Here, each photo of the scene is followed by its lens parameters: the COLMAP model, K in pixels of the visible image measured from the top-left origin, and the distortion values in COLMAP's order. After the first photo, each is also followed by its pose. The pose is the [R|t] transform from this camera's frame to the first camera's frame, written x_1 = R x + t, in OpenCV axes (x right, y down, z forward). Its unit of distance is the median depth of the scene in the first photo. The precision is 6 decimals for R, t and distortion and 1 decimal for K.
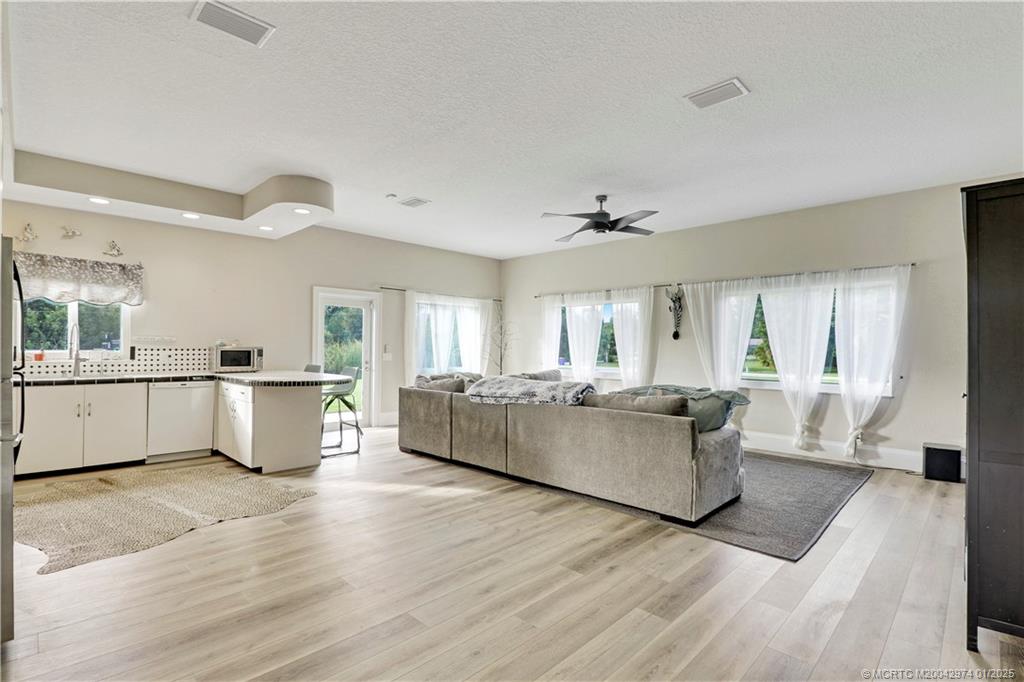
lens RADIAL K [[483.5, 0, 508.2], [0, 483.5, 339.3], [0, 0, 1]] dist [0.018122, -0.023350]
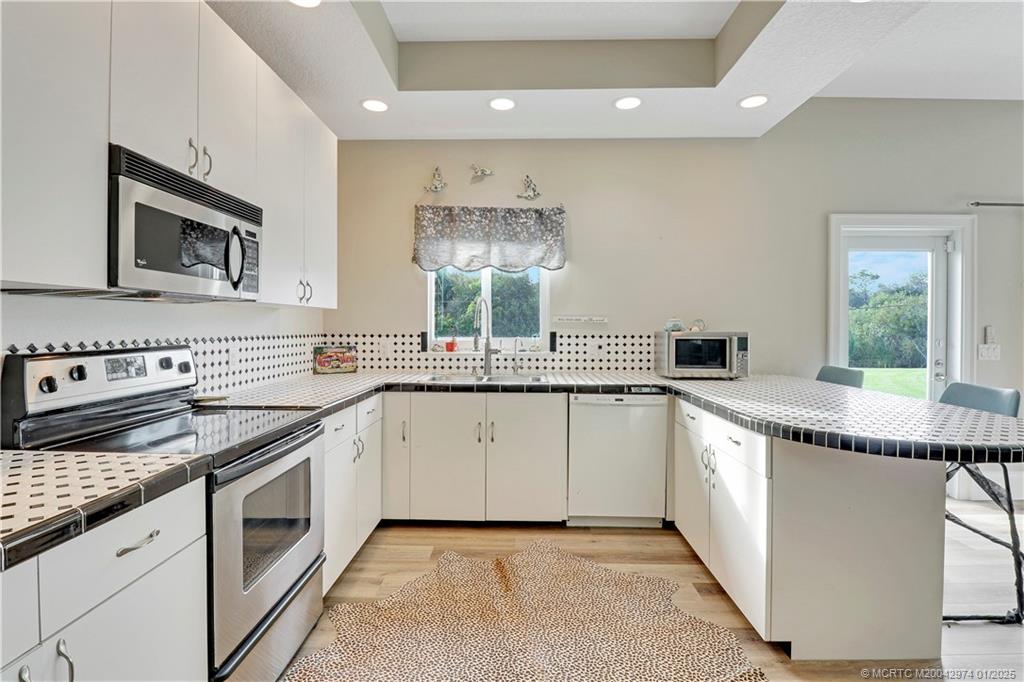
lens RADIAL K [[483.5, 0, 508.2], [0, 483.5, 339.3], [0, 0, 1]] dist [0.018122, -0.023350]
pose [[0.686549, 0.015186, -0.726925, -0.342503], [0.015971, 0.999226, 0.035958, 0.000102], [0.726909, -0.036297, 0.685774, 0.512228]]
